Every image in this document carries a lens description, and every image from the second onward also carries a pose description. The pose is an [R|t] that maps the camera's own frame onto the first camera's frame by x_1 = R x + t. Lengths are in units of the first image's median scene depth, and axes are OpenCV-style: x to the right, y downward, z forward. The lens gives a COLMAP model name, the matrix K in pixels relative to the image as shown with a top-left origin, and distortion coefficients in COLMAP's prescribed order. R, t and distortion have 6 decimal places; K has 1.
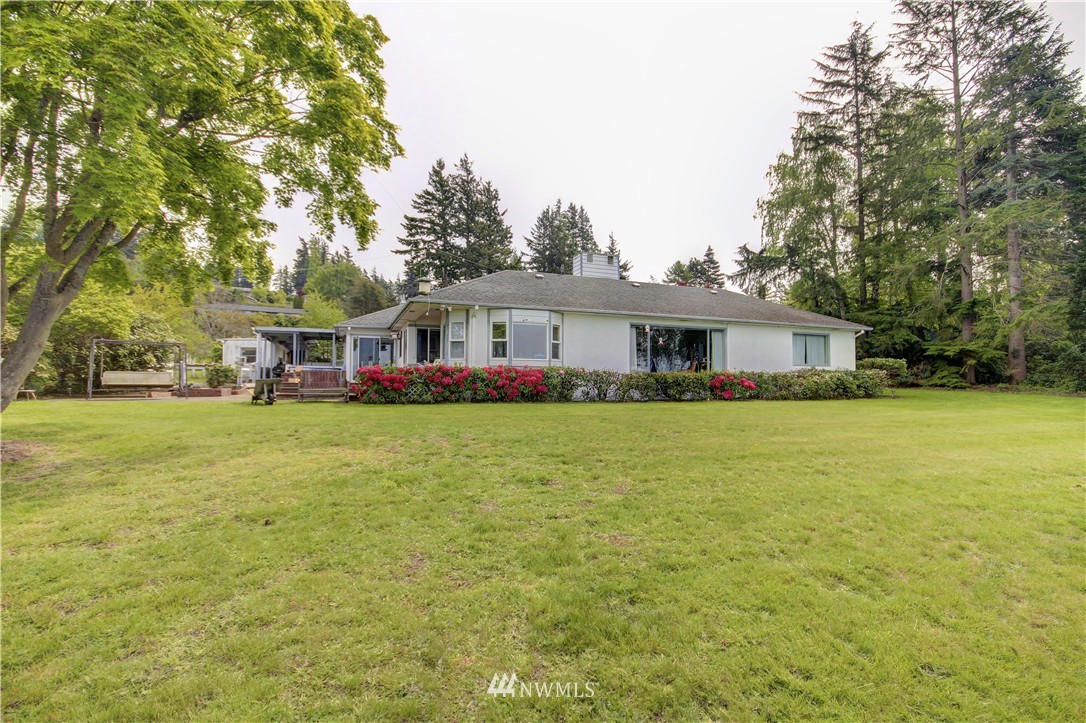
lens RADIAL K [[499.2, 0, 554.3], [0, 499.2, 365.1], [0, 0, 1]] dist [-0.008725, -0.000673]
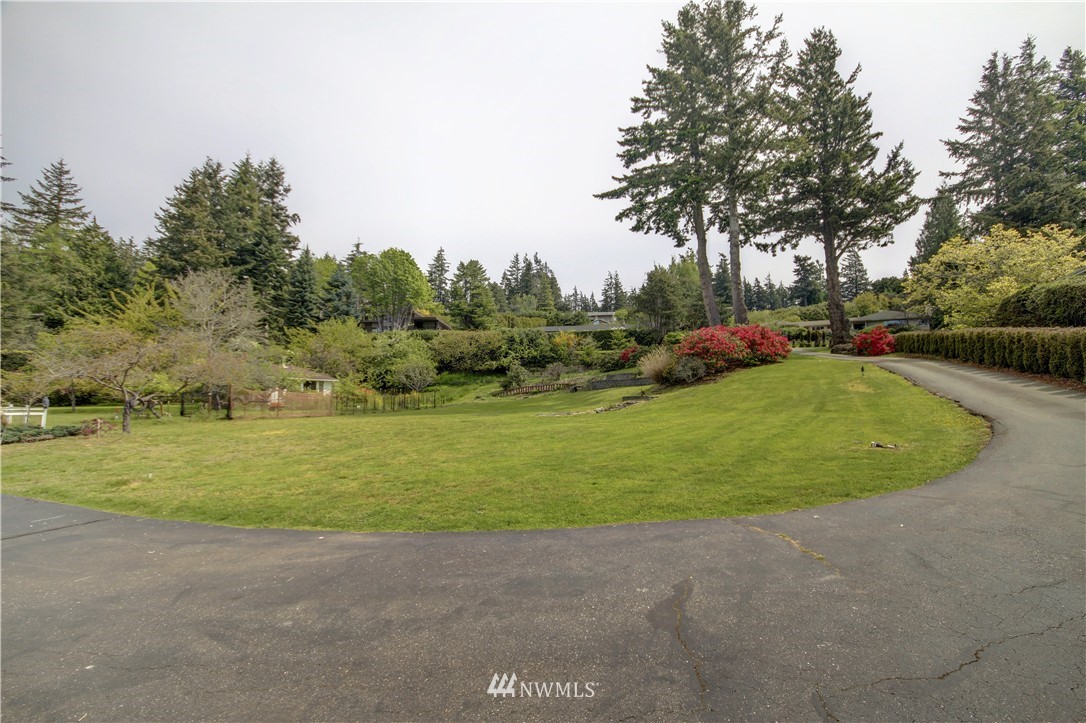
lens RADIAL K [[499.2, 0, 554.3], [0, 499.2, 365.1], [0, 0, 1]] dist [-0.008725, -0.000673]
pose [[0.678782, -0.047182, -0.732822, 0.137419], [0.016096, 0.998650, -0.049388, -0.016114], [0.734163, 0.021728, 0.678626, 1.466562]]
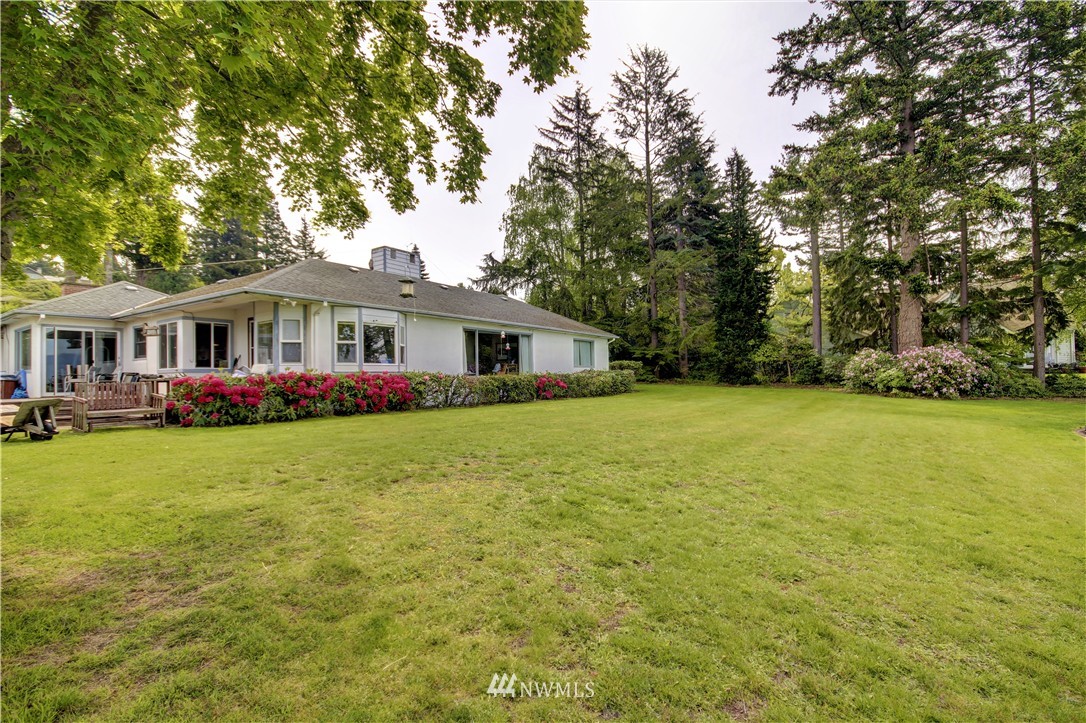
lens RADIAL K [[499.2, 0, 554.3], [0, 499.2, 365.1], [0, 0, 1]] dist [-0.008725, -0.000673]
pose [[0.817777, -0.004607, 0.575517, -0.146529], [0.000638, 0.999975, 0.007099, -0.007521], [-0.575535, -0.005439, 0.817759, 0.035872]]
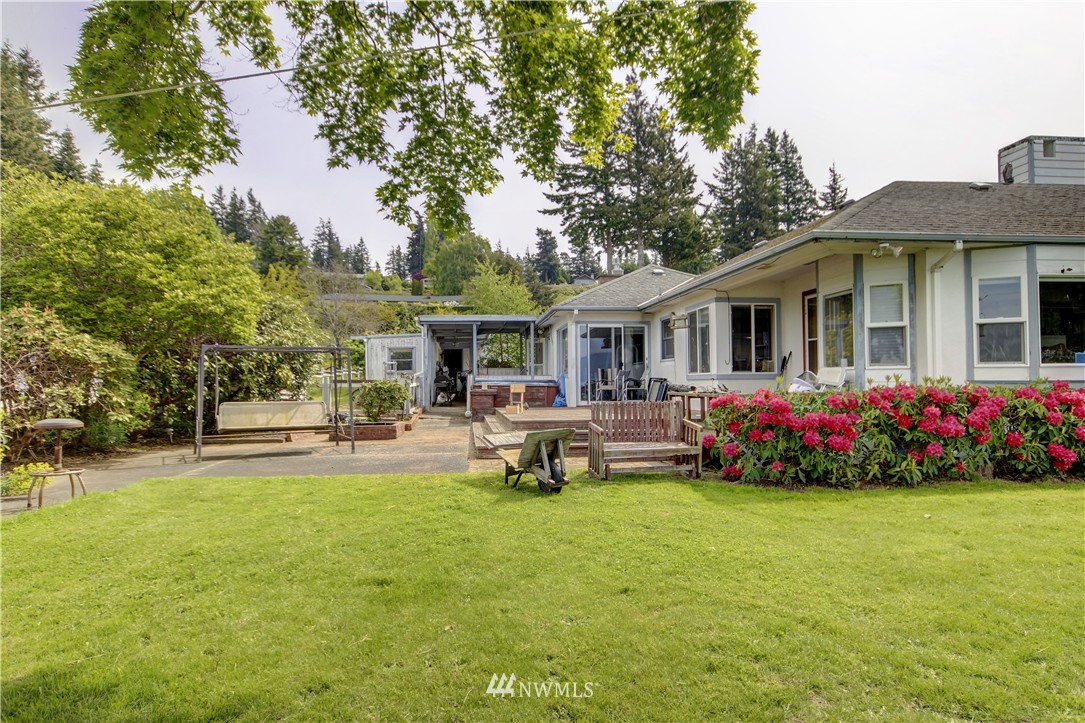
lens RADIAL K [[645.9, 0, 556.2], [0, 645.9, 365.5], [0, 0, 1]] dist [-0.003611, 0.002618]
pose [[0.967712, -0.018706, -0.251363, -0.157410], [0.021165, 0.999751, 0.007080, -0.011131], [0.251168, -0.012172, 0.967867, 0.171675]]
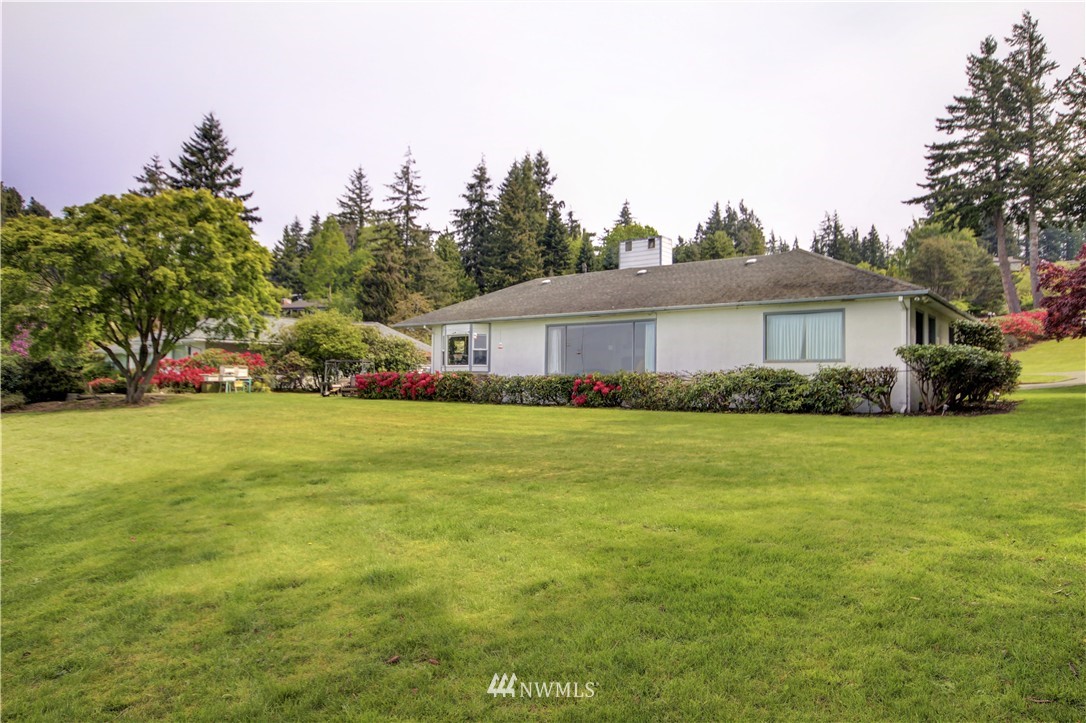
lens RADIAL K [[695.1, 0, 554.0], [0, 695.1, 364.0], [0, 0, 1]] dist [0.004359, 0.002933]
pose [[0.498979, -0.021943, -0.866337, 0.709521], [0.023503, 0.999654, -0.011783, 0.004430], [0.866296, -0.014482, 0.499322, 0.173368]]
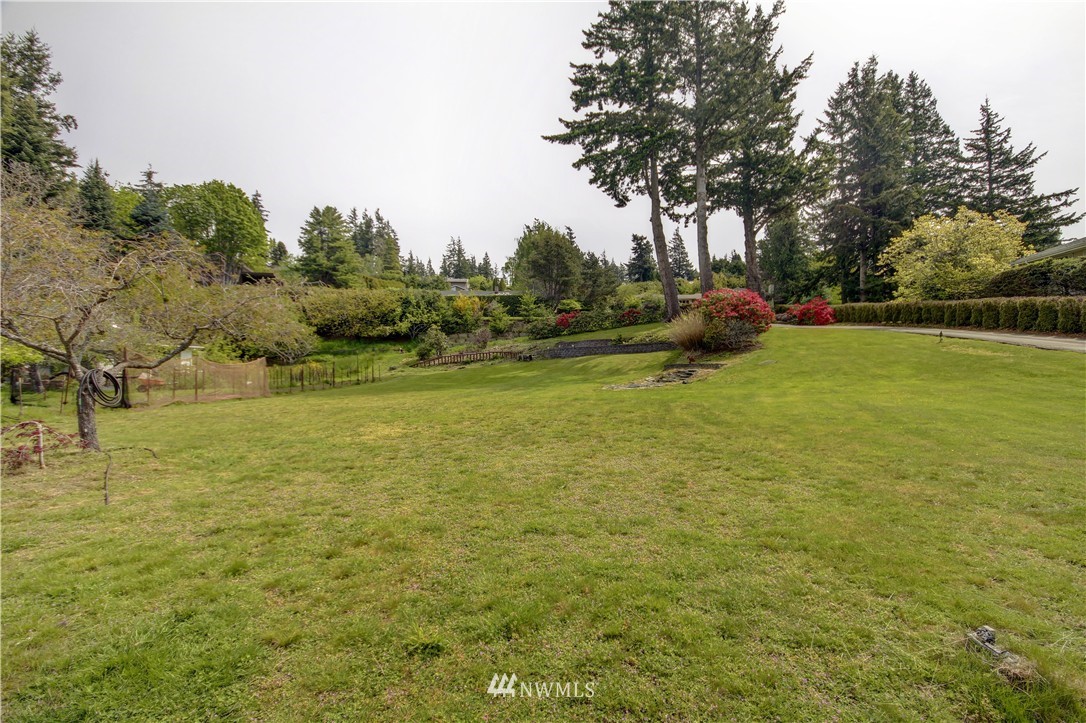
lens RADIAL K [[500.5, 0, 550.7], [0, 500.5, 361.6], [0, 0, 1]] dist [0.016657, -0.017717]
pose [[0.885178, -0.014627, -0.465022, -0.222172], [0.020402, 0.999765, 0.007389, -0.016150], [0.464805, -0.016028, 0.885268, 1.392674]]
